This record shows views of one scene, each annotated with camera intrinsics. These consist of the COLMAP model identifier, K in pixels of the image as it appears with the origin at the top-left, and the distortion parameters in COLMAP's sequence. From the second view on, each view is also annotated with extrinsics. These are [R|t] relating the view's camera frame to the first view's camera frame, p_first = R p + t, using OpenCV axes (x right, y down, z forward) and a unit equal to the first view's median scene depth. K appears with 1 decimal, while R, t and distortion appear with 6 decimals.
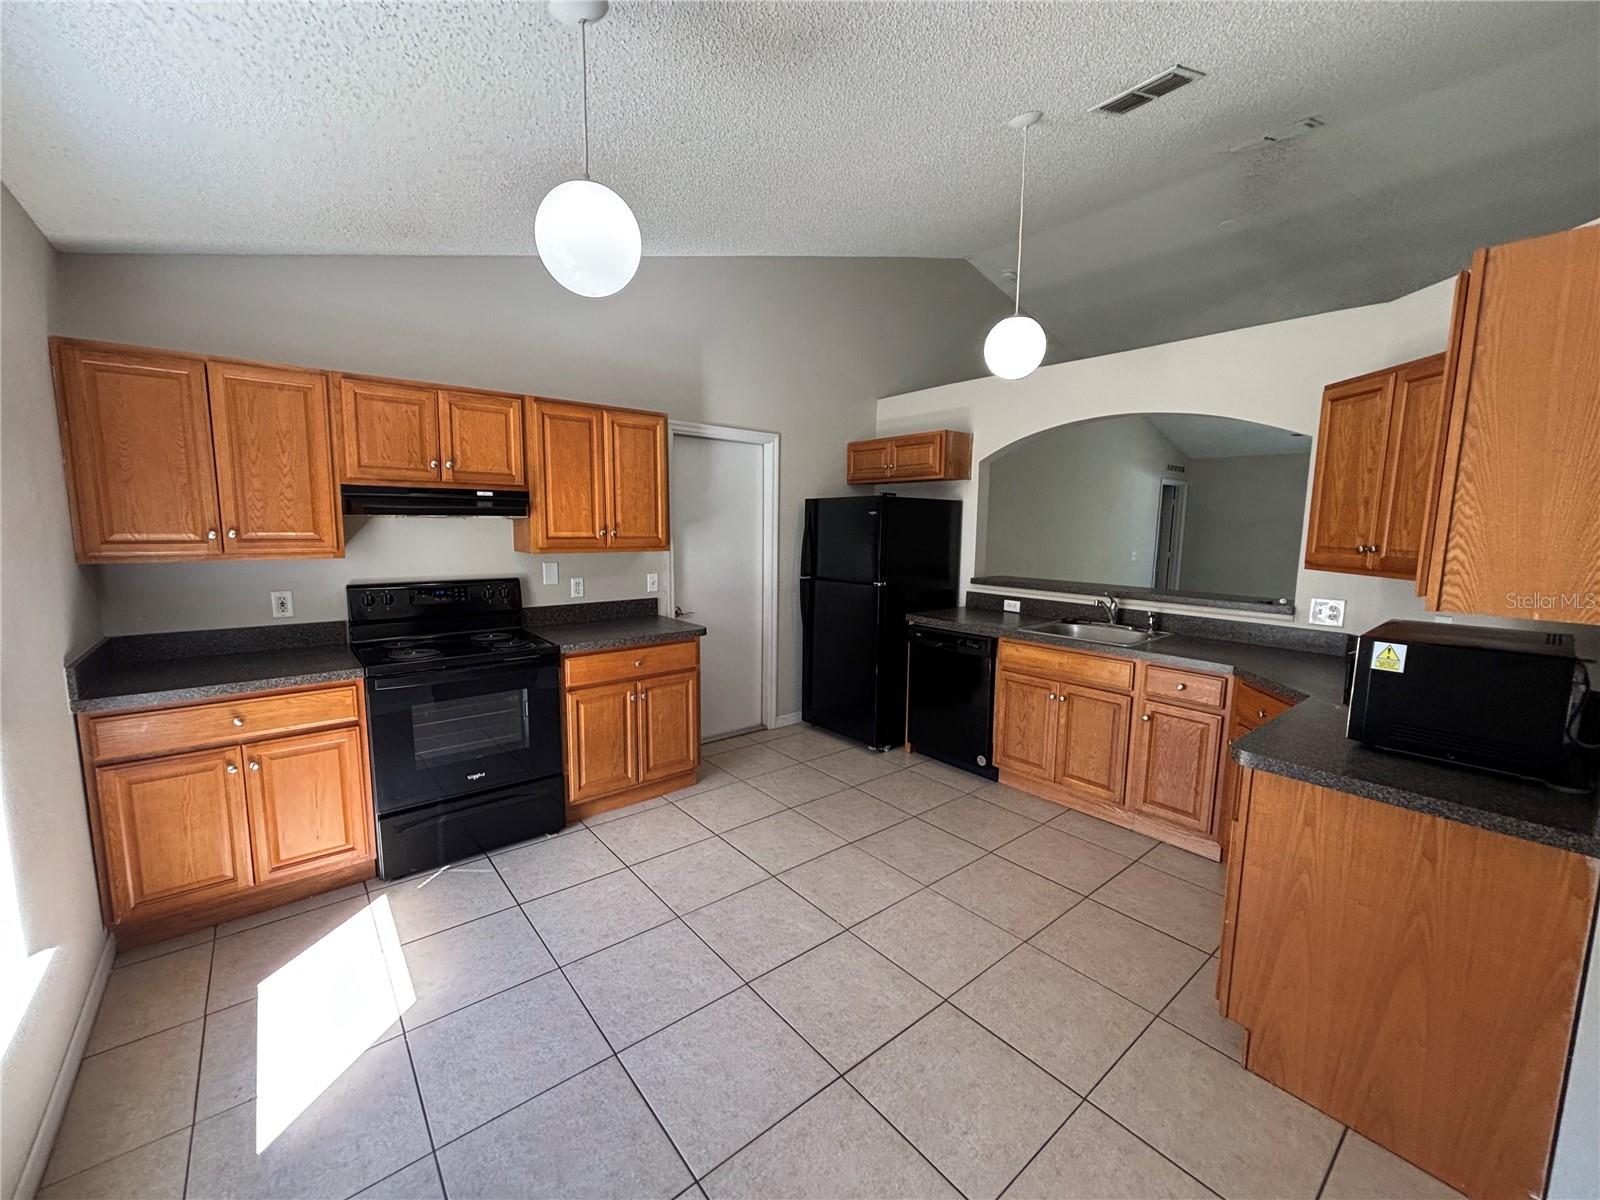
lens RADIAL K [[643.4, 0, 800.0], [0, 643.4, 600.0], [0, 0, 1]] dist [0.000461, -0.000104]
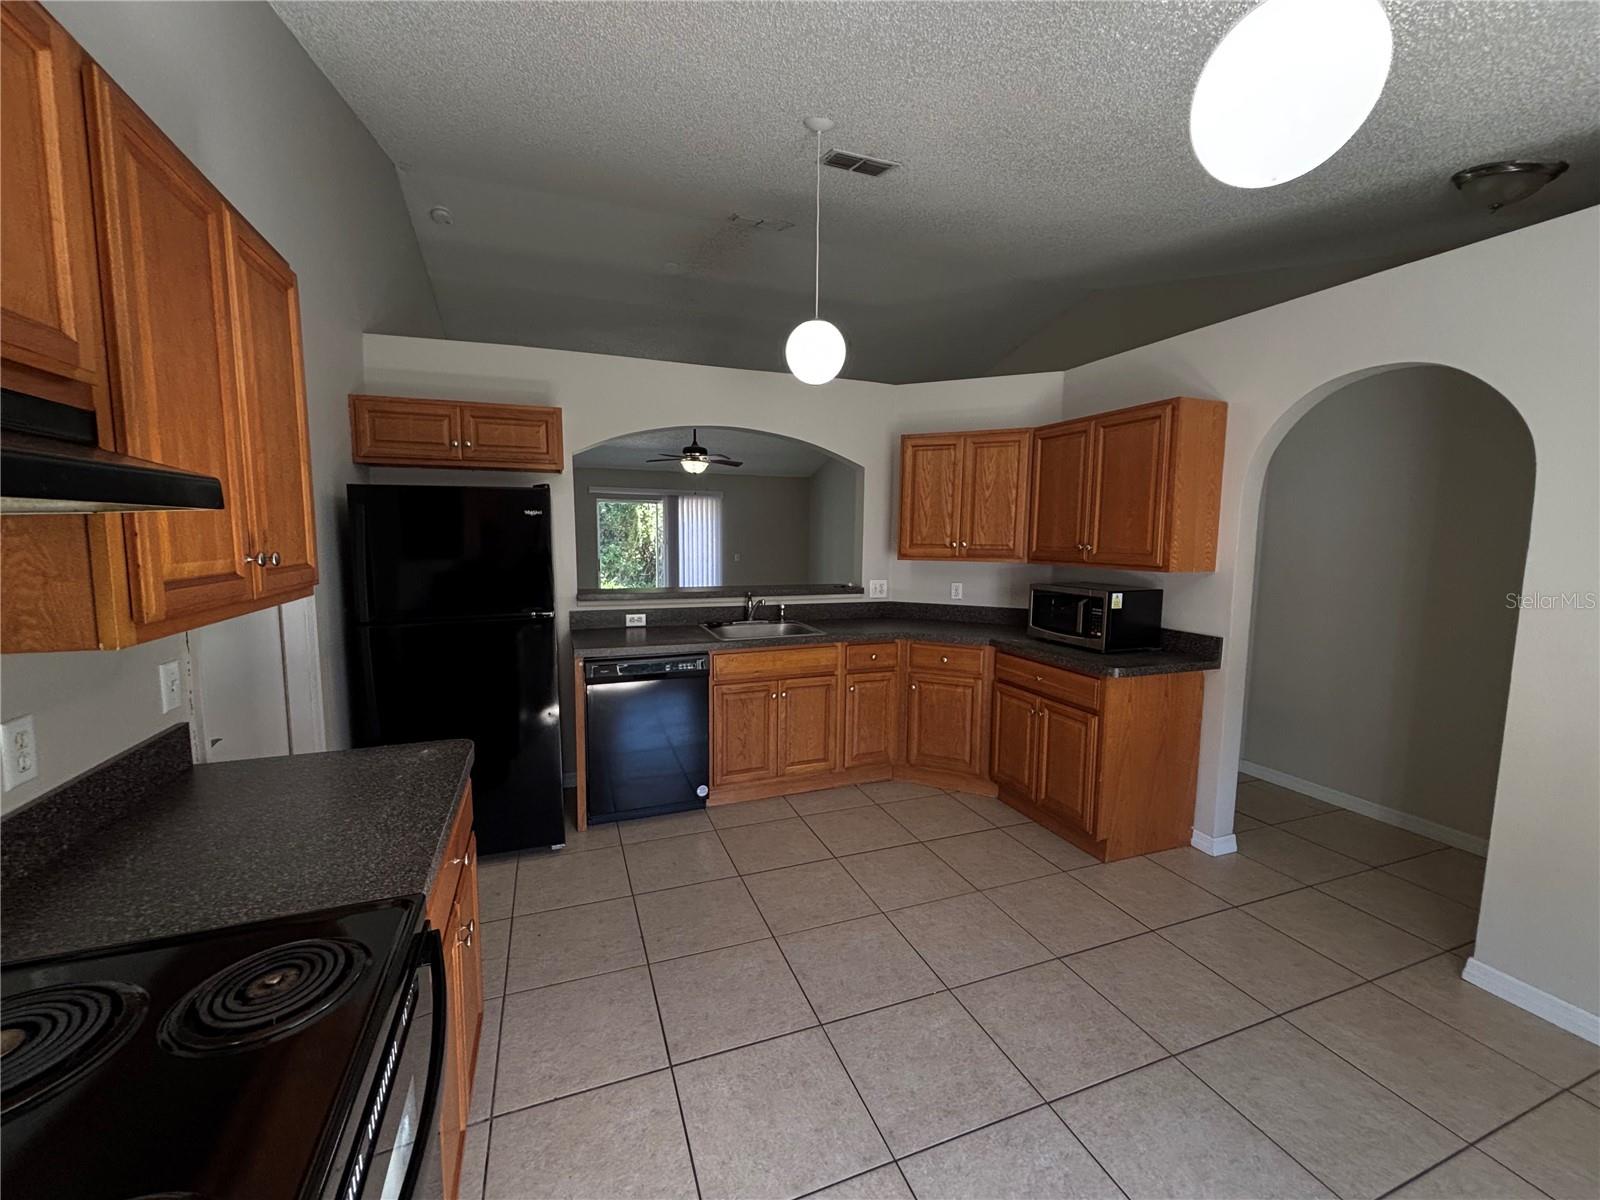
lens RADIAL K [[636.7, 0, 800.0], [0, 636.7, 600.0], [0, 0, 1]] dist [0.000832, -0.000094]
pose [[0.317904, -0.109631, 0.941763, -0.524137], [0.111516, 0.990721, 0.077687, -0.075193], [-0.941542, 0.080325, 0.327180, 0.599319]]
